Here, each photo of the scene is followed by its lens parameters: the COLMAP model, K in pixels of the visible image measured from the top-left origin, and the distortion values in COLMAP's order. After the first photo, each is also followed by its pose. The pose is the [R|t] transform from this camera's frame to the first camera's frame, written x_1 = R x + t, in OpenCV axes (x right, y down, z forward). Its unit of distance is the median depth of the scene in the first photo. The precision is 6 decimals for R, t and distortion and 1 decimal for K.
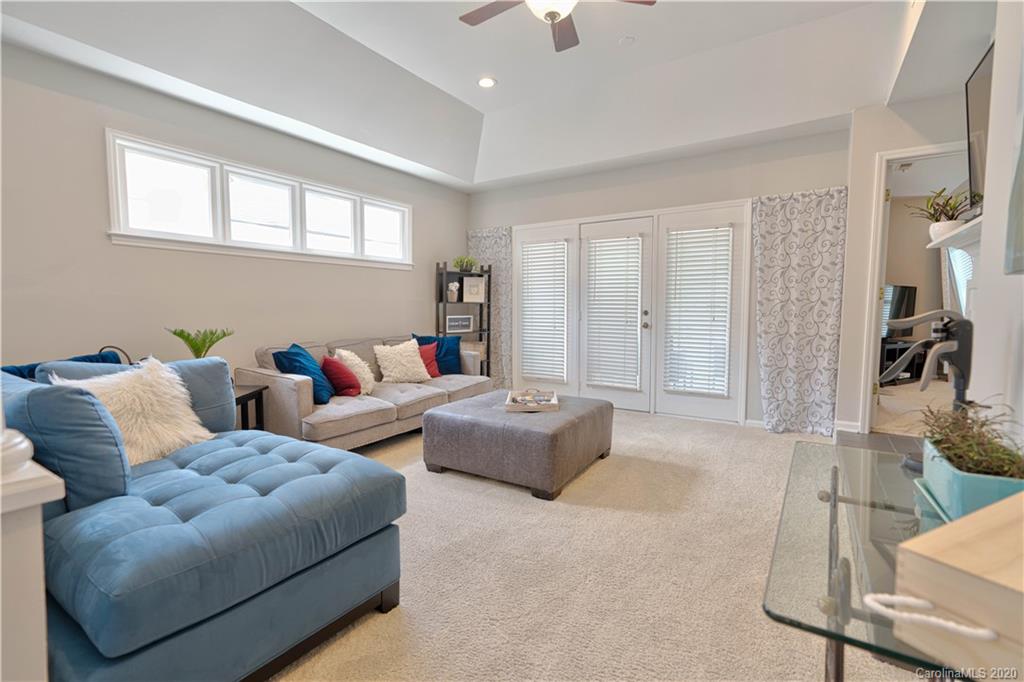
lens RADIAL K [[459.3, 0, 512.8], [0, 459.3, 340.7], [0, 0, 1]] dist [-0.004092, 0.000704]
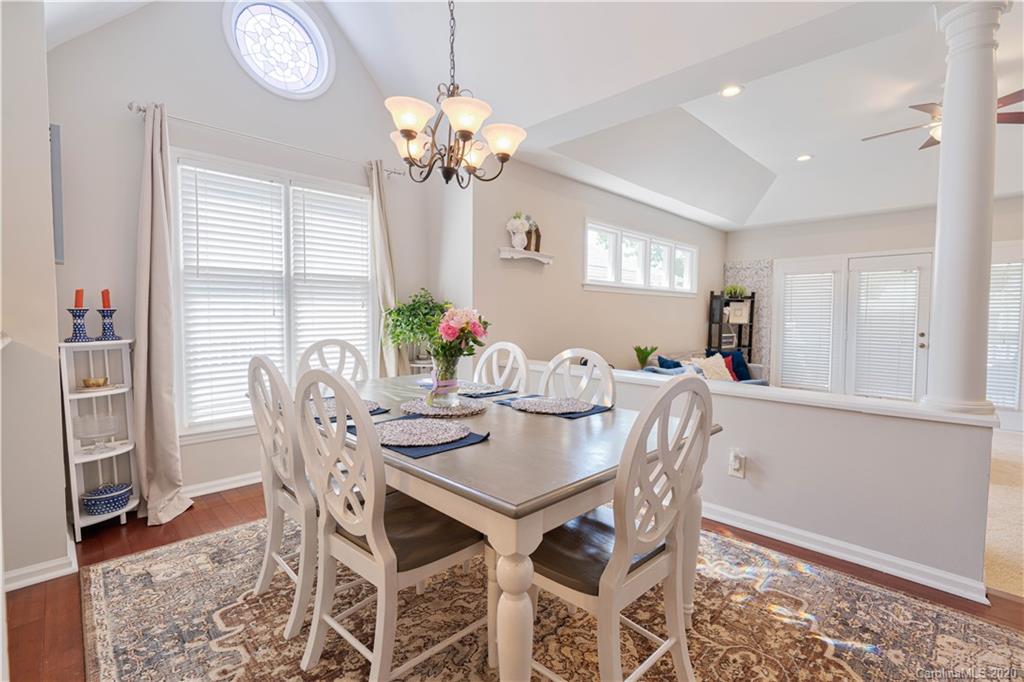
lens RADIAL K [[464.9, 0, 504.1], [0, 464.9, 337.5], [0, 0, 1]] dist [-0.015072, 0.006161]
pose [[0.974706, 0.014390, -0.223028, -0.455338], [-0.020914, 0.999419, -0.026917, -0.000467], [0.222511, 0.030901, 0.974440, -0.351421]]
